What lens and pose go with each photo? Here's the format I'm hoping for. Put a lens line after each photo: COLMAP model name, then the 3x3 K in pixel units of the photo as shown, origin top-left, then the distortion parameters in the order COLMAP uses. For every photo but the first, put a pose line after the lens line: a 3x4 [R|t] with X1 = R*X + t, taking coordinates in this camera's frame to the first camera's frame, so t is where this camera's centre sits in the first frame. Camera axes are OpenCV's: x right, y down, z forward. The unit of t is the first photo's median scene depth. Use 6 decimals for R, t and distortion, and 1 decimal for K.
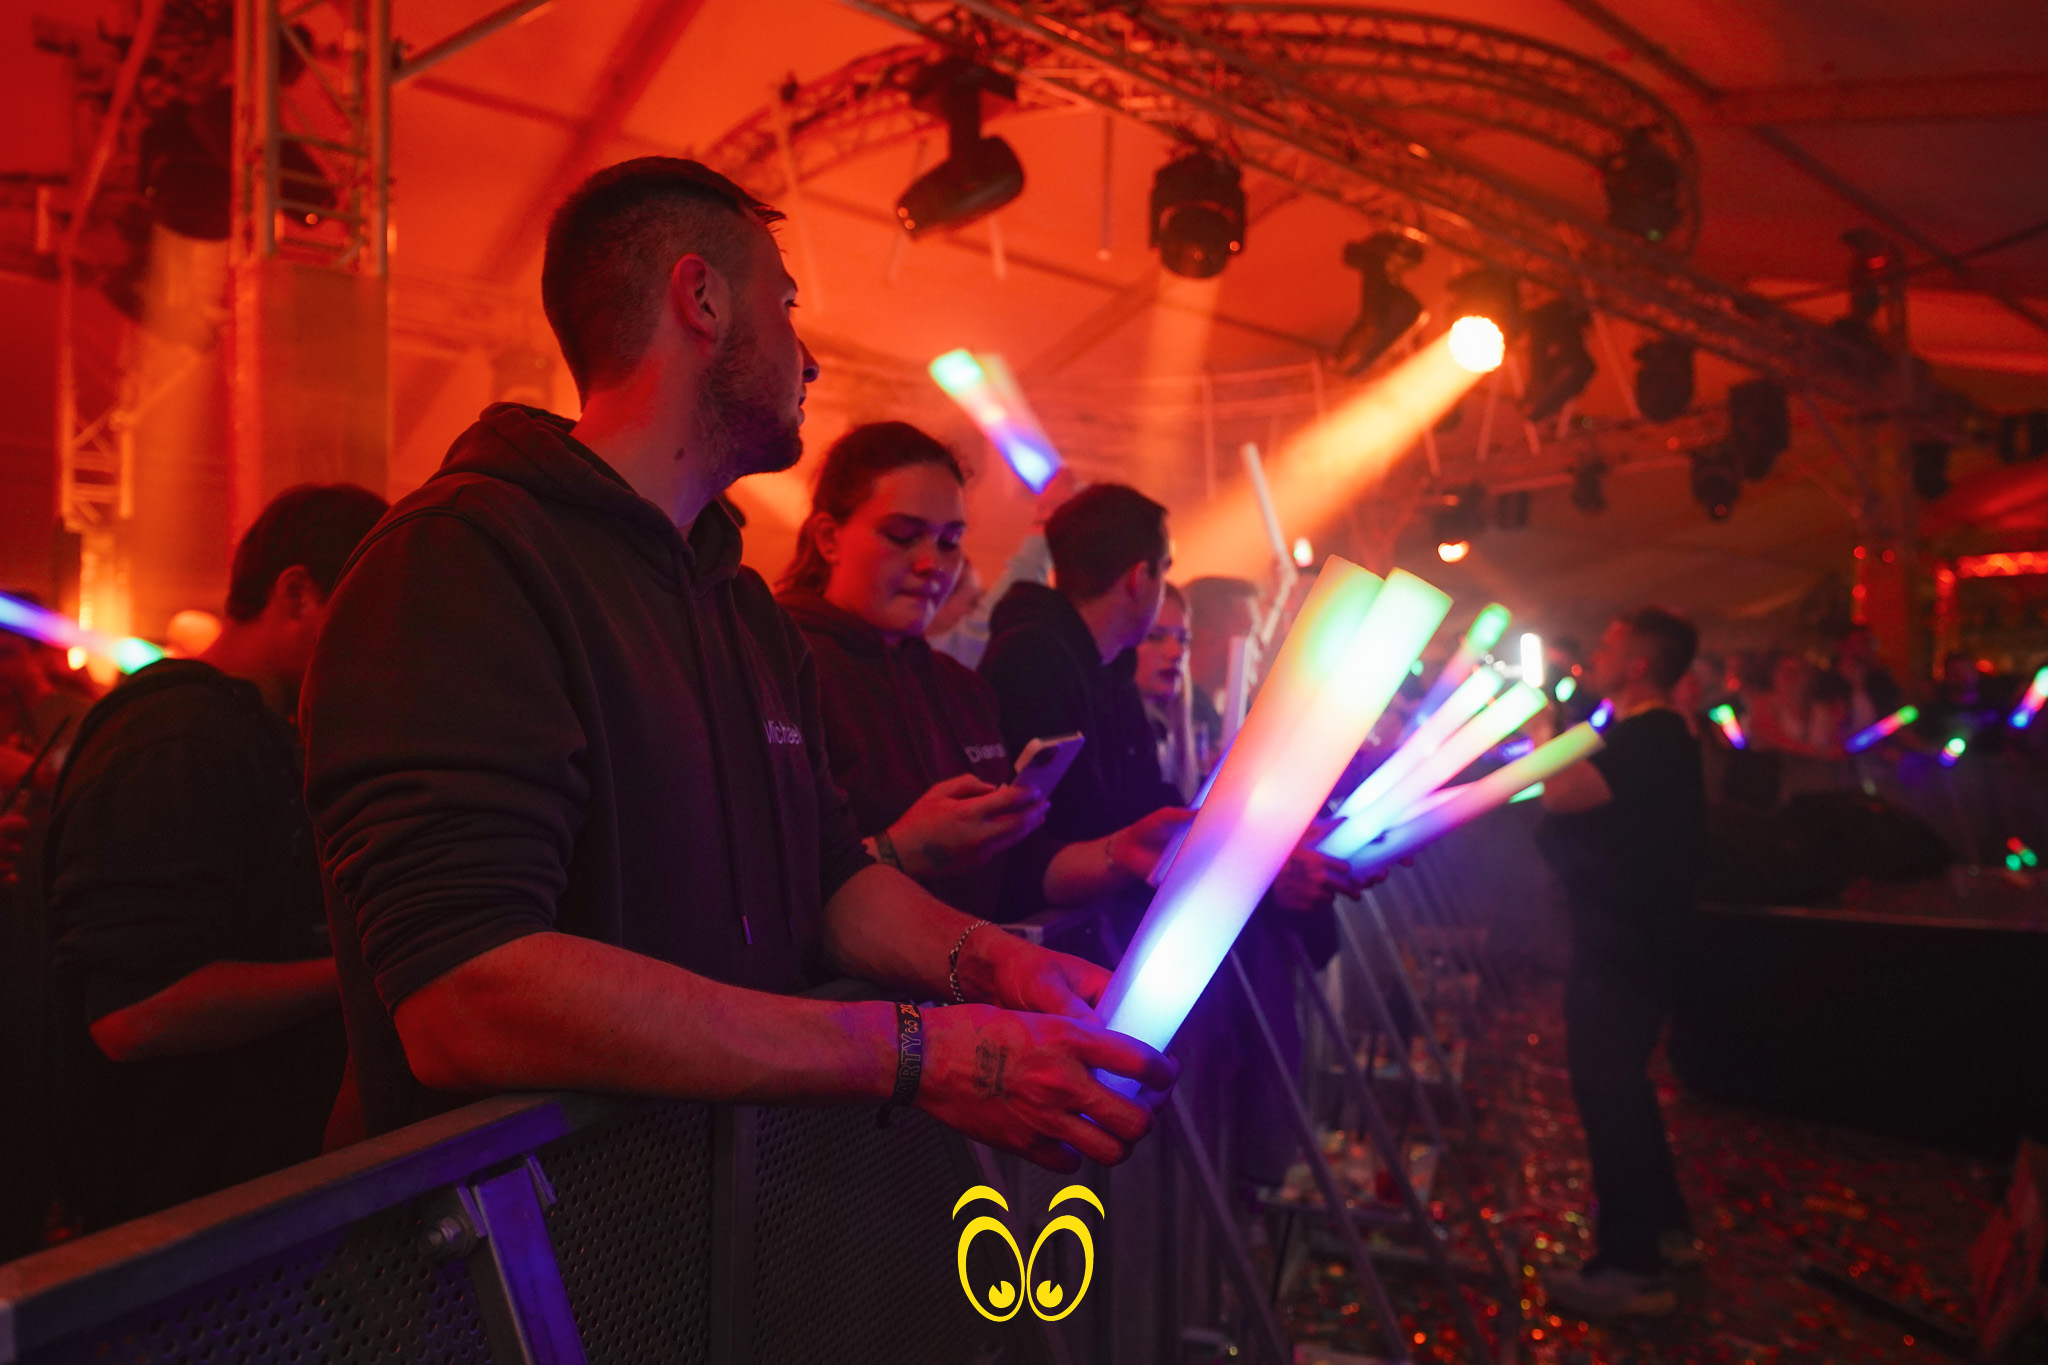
lens RADIAL K [[1363.6, 0, 1021.1], [0, 1363.6, 681.8], [0, 0, 1]] dist [0.006034, 0.003146]
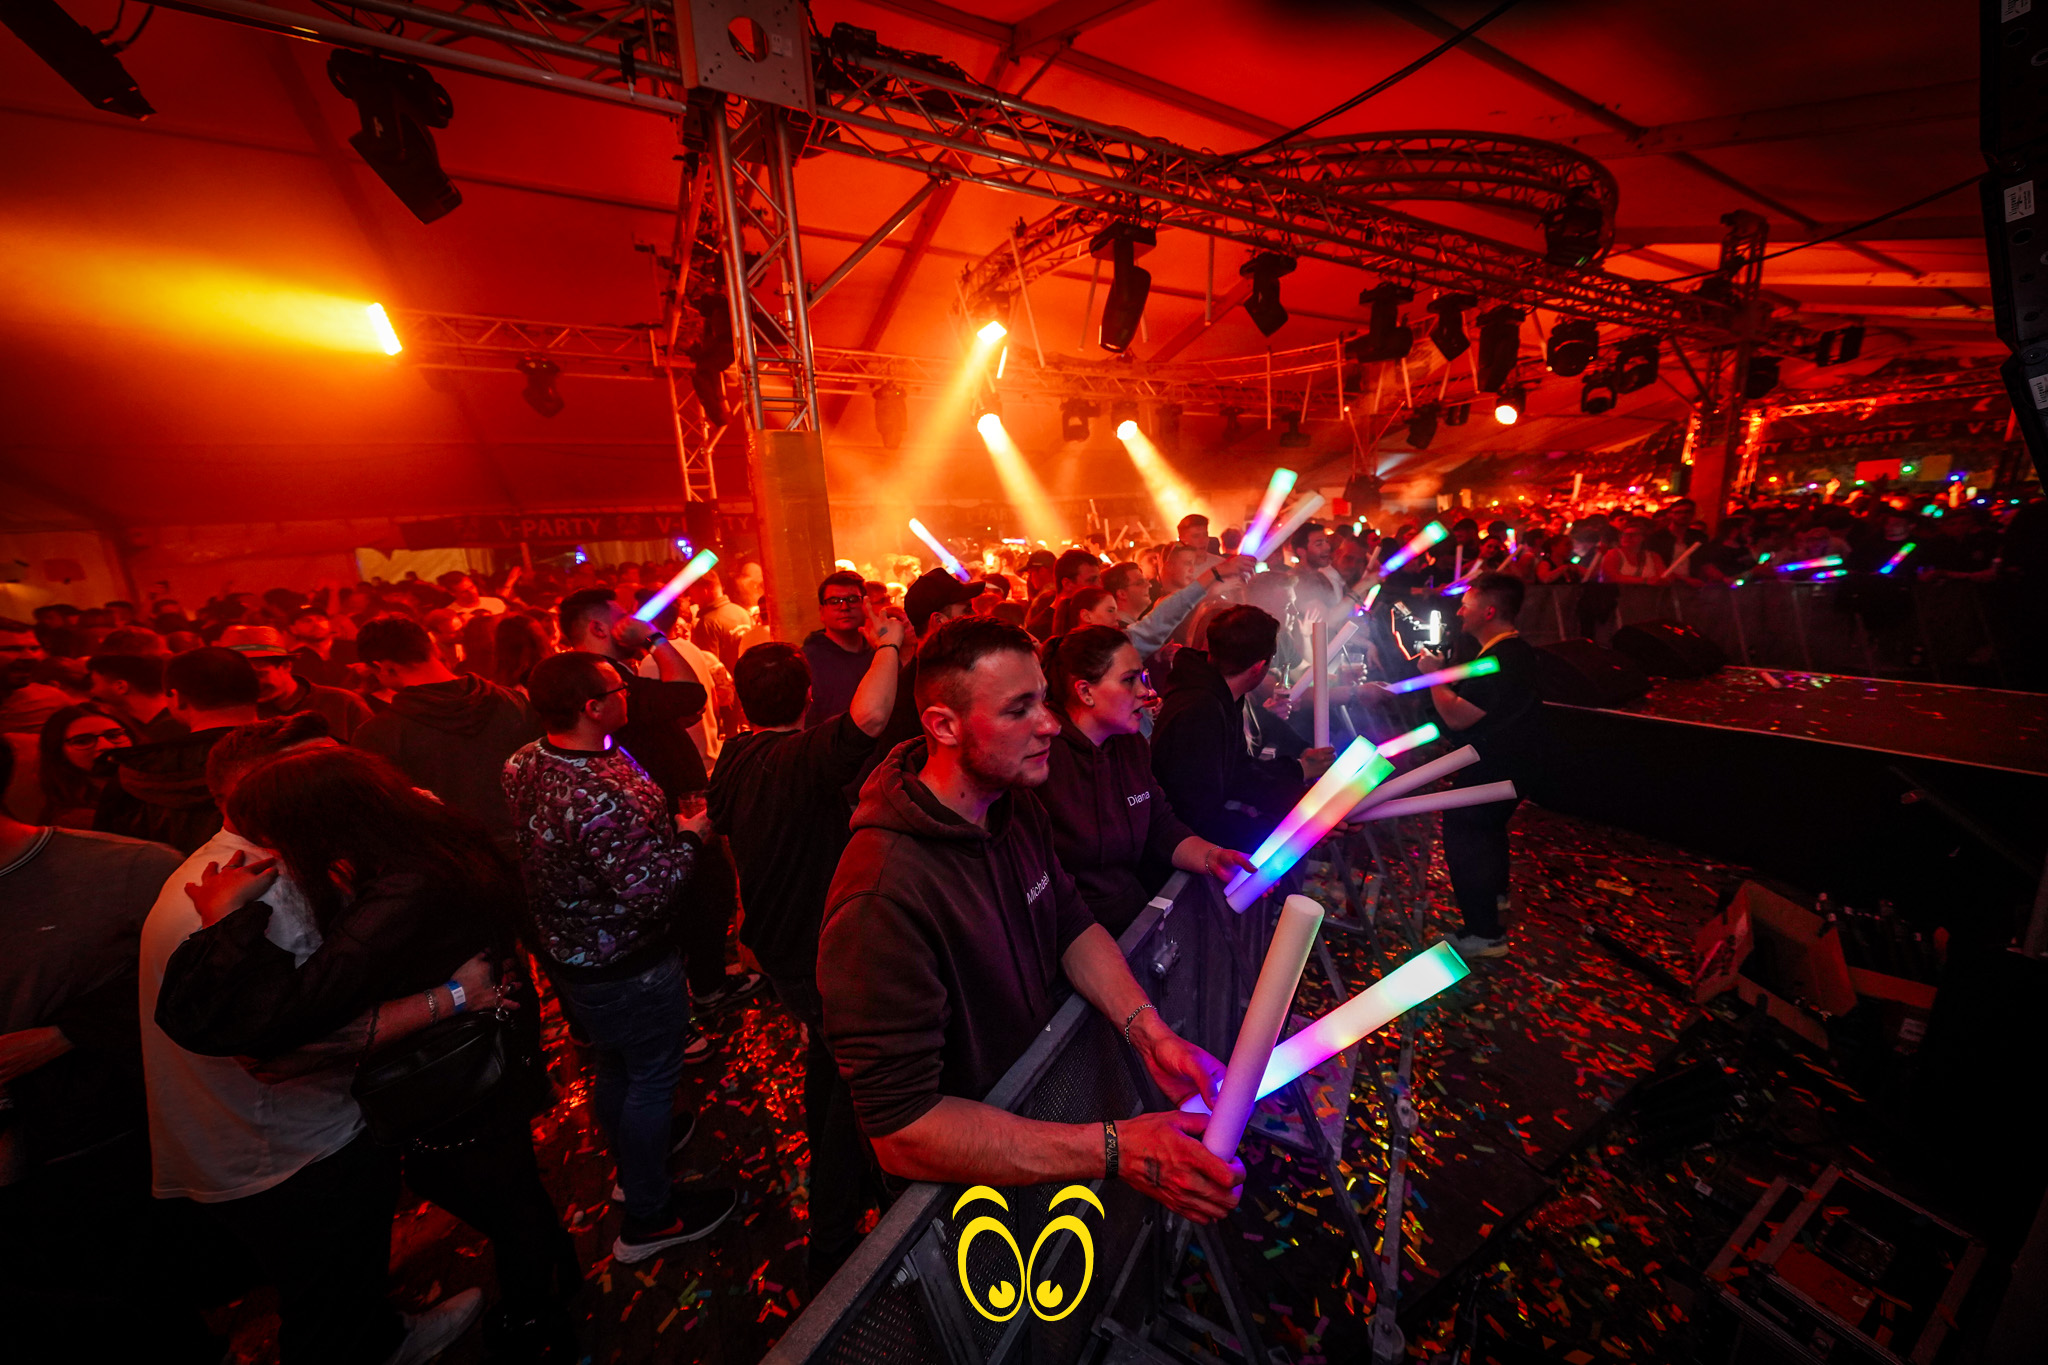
lens RADIAL K [[696.5, 0, 1016.6], [0, 696.5, 672.3], [0, 0, 1]] dist [-0.000013, 0.000456]
pose [[0.980548, -0.001300, -0.196278, -0.002163], [0.049296, 0.969558, 0.239847, -0.102519], [0.189991, -0.244857, 0.950762, 0.024650]]
